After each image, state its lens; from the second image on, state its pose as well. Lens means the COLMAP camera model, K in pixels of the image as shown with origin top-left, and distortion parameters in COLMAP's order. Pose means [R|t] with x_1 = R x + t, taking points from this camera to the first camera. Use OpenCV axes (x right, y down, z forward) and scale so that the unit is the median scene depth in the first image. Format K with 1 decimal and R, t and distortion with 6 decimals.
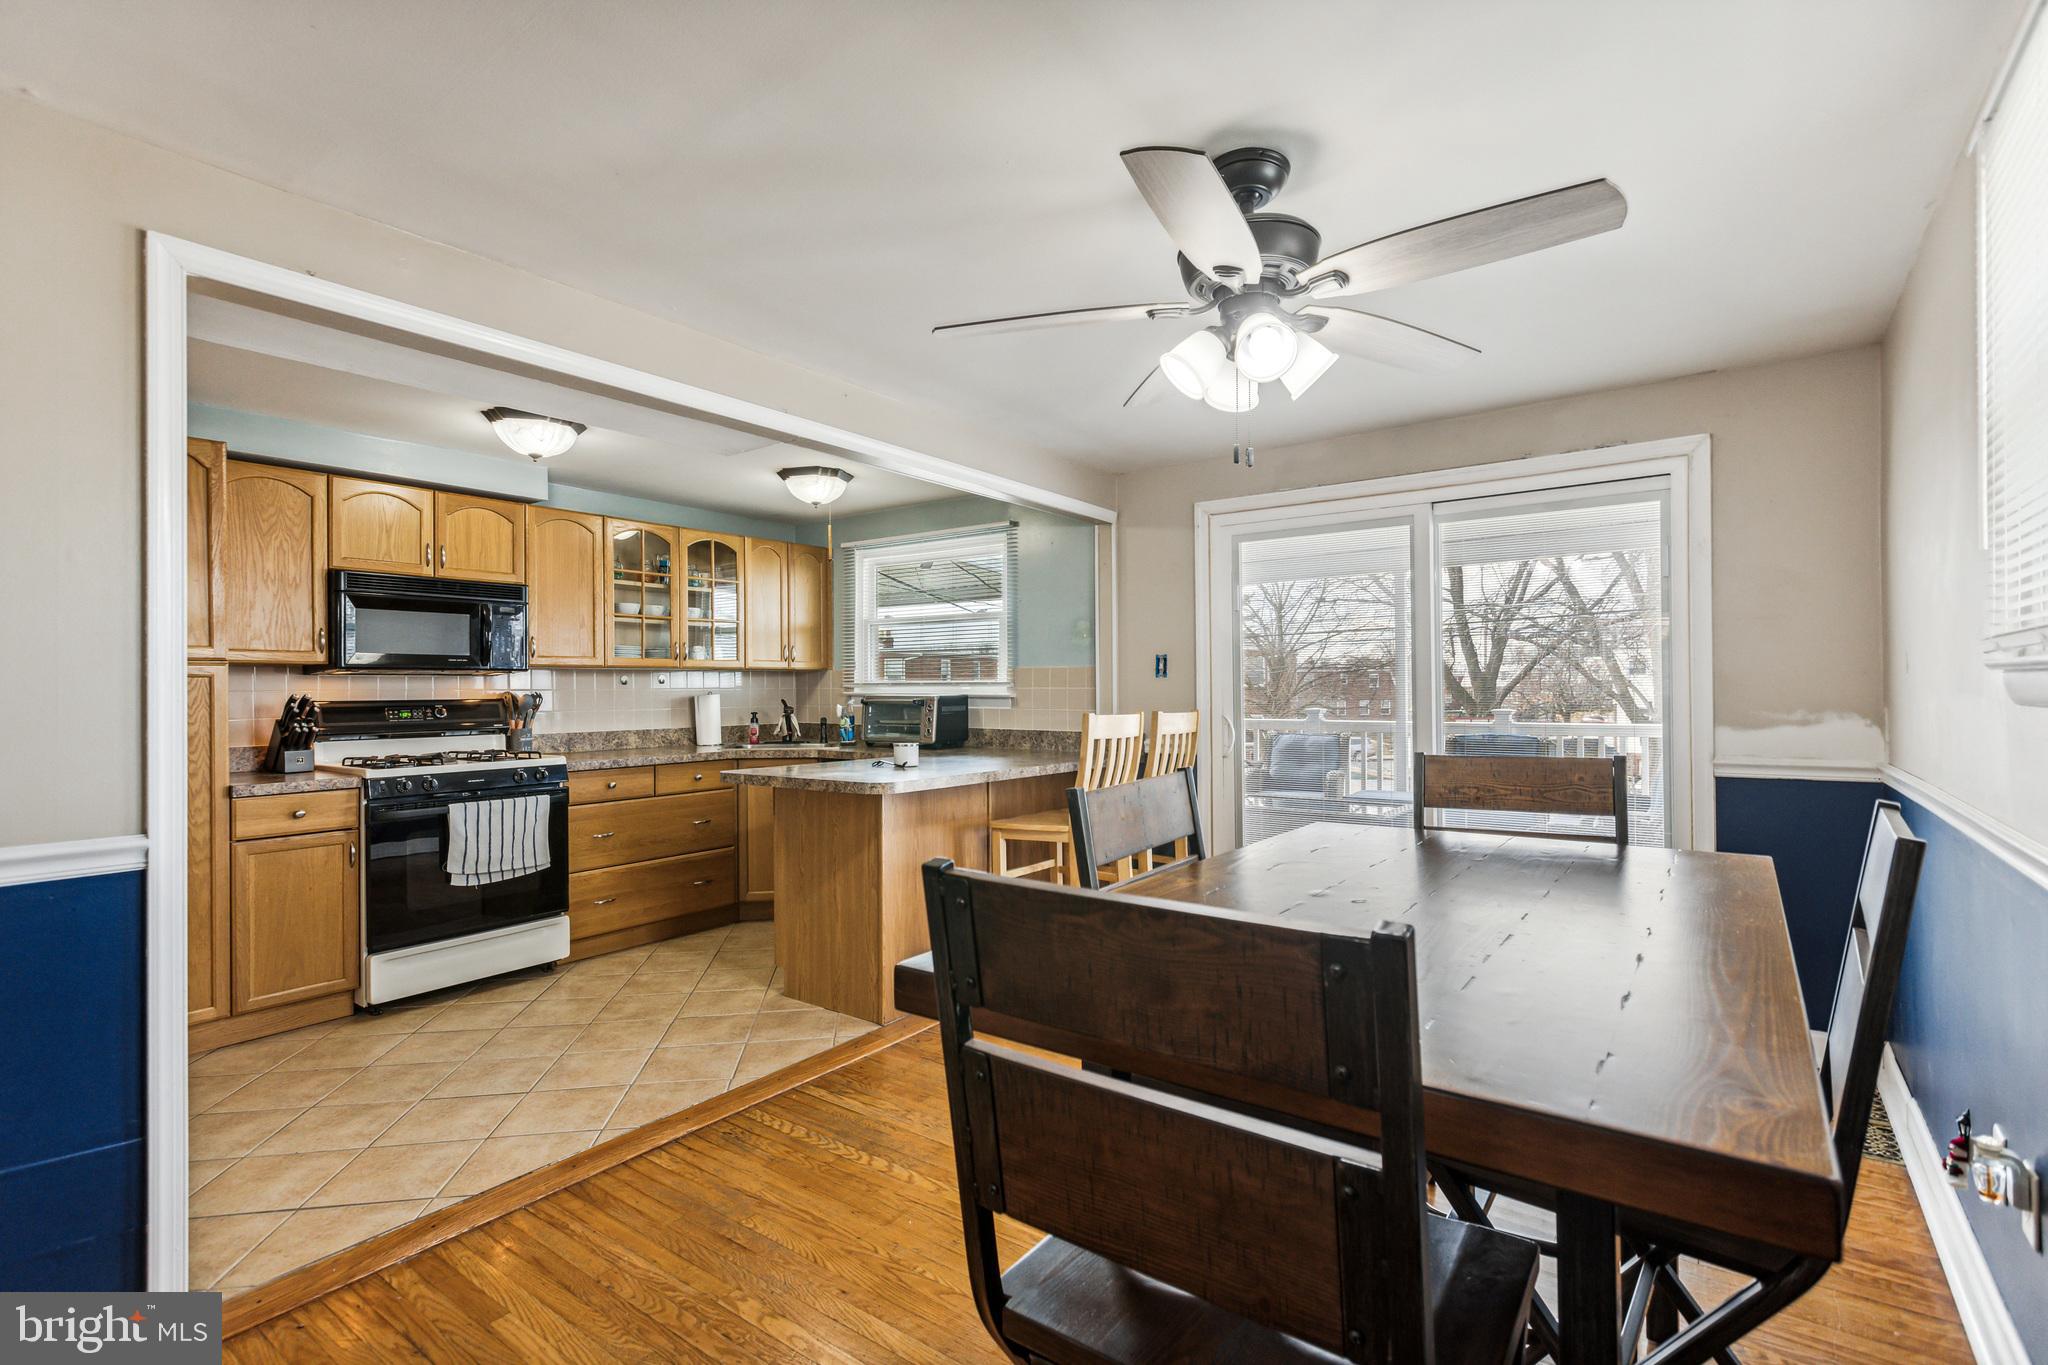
lens RADIAL K [[940.0, 0, 1026.3], [0, 940.0, 694.4], [0, 0, 1]] dist [-0.000783, 0.000307]
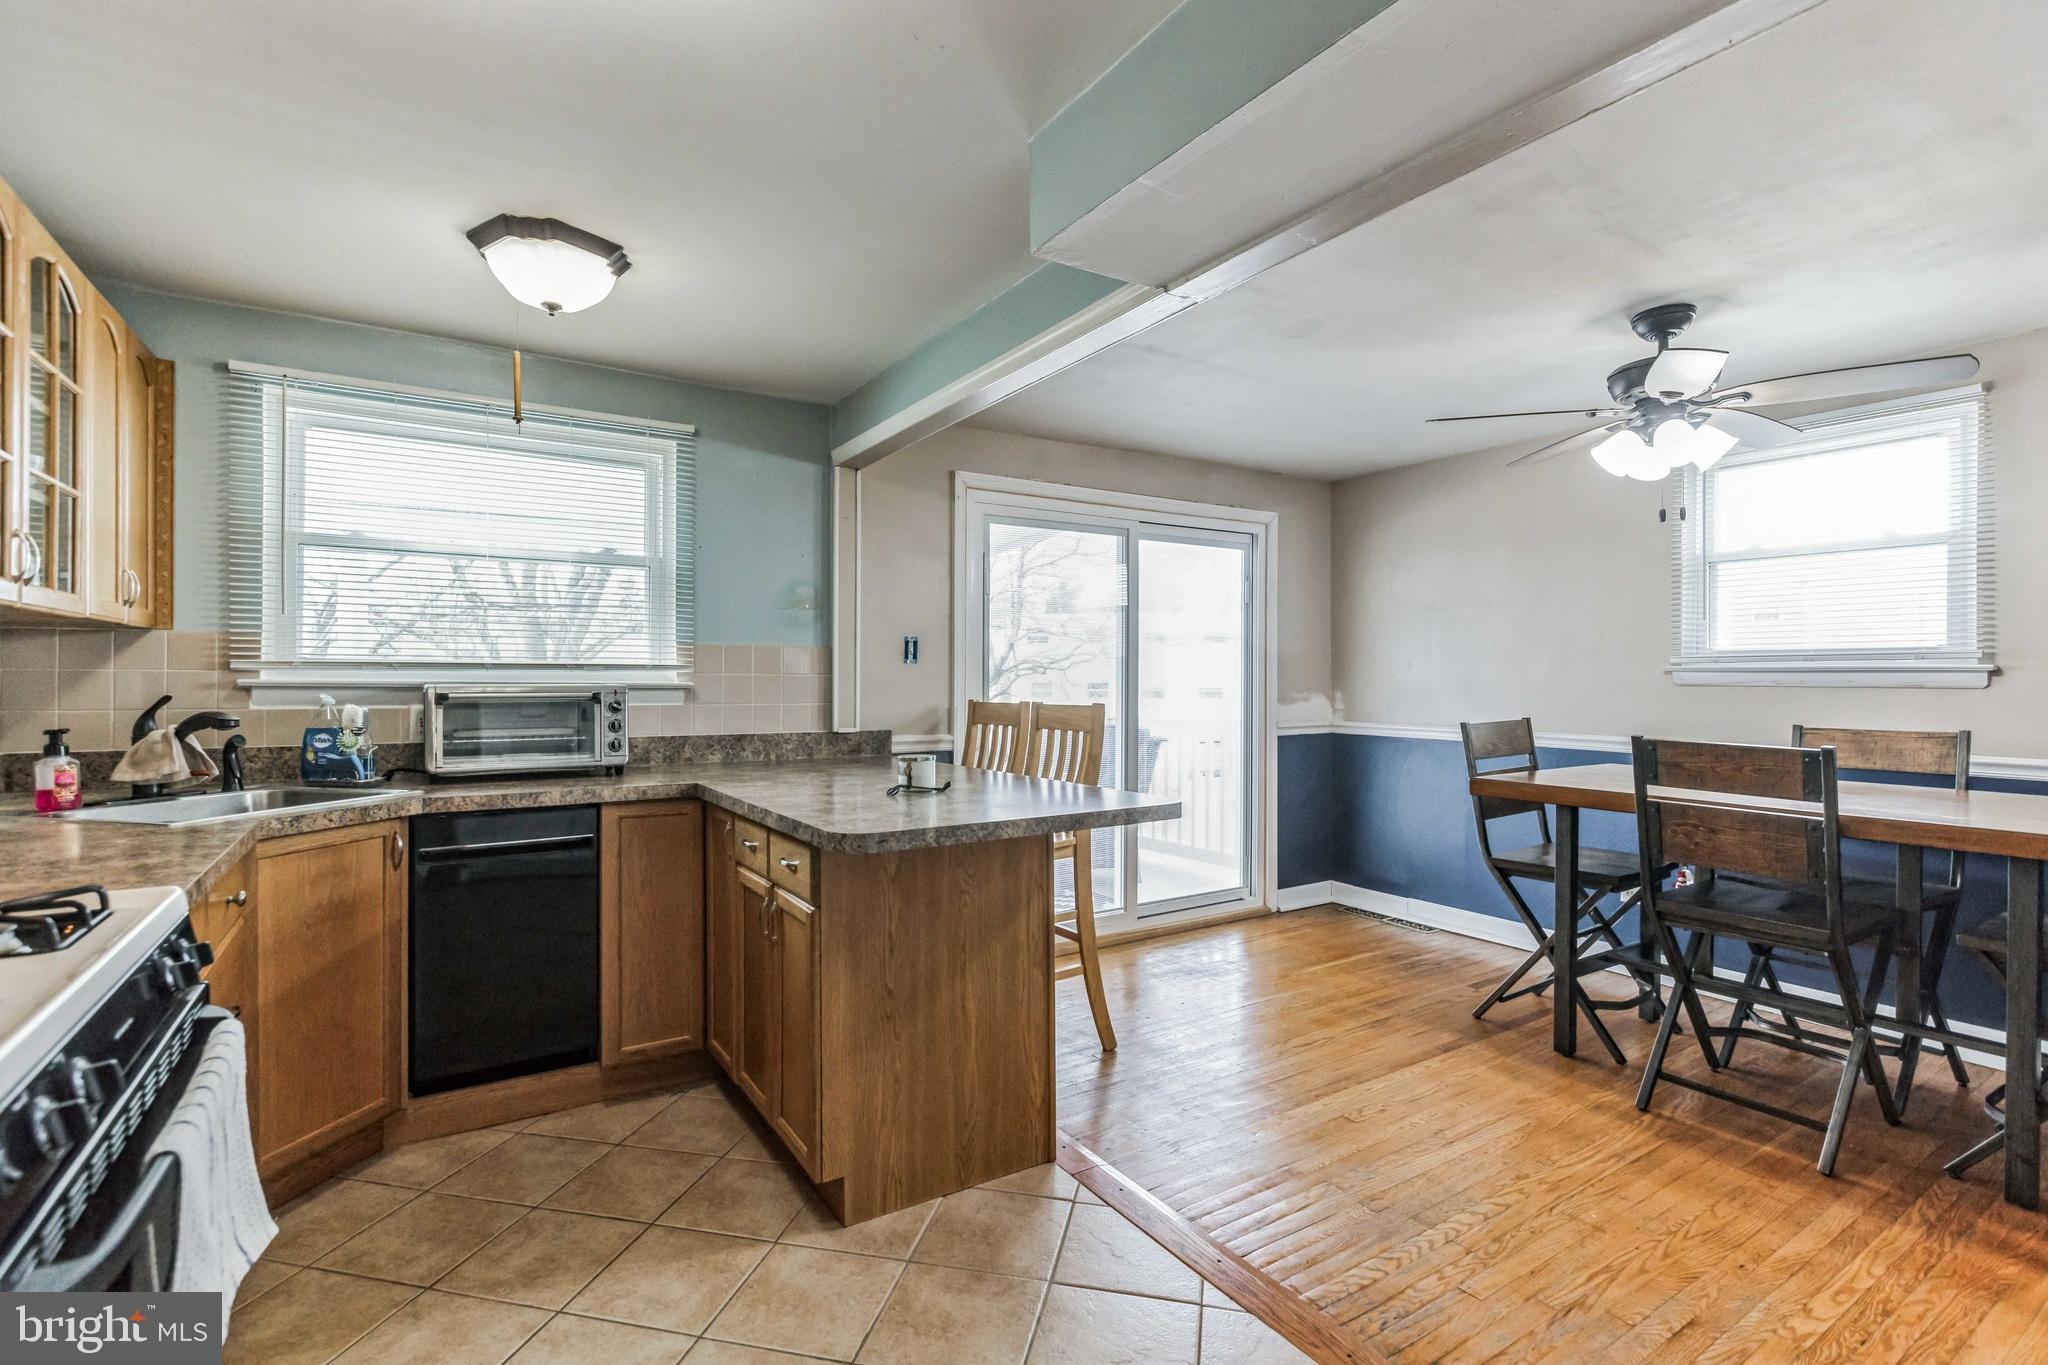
lens RADIAL K [[953.8, 0, 1024.0], [0, 953.8, 682.5], [0, 0, 1]] dist [-0.003424, -0.000770]
pose [[0.355120, 0.002355, 0.934818, -0.744284], [0.000981, 0.999995, -0.002891, 0.002093], [-0.934820, 0.001943, 0.355116, 0.700680]]
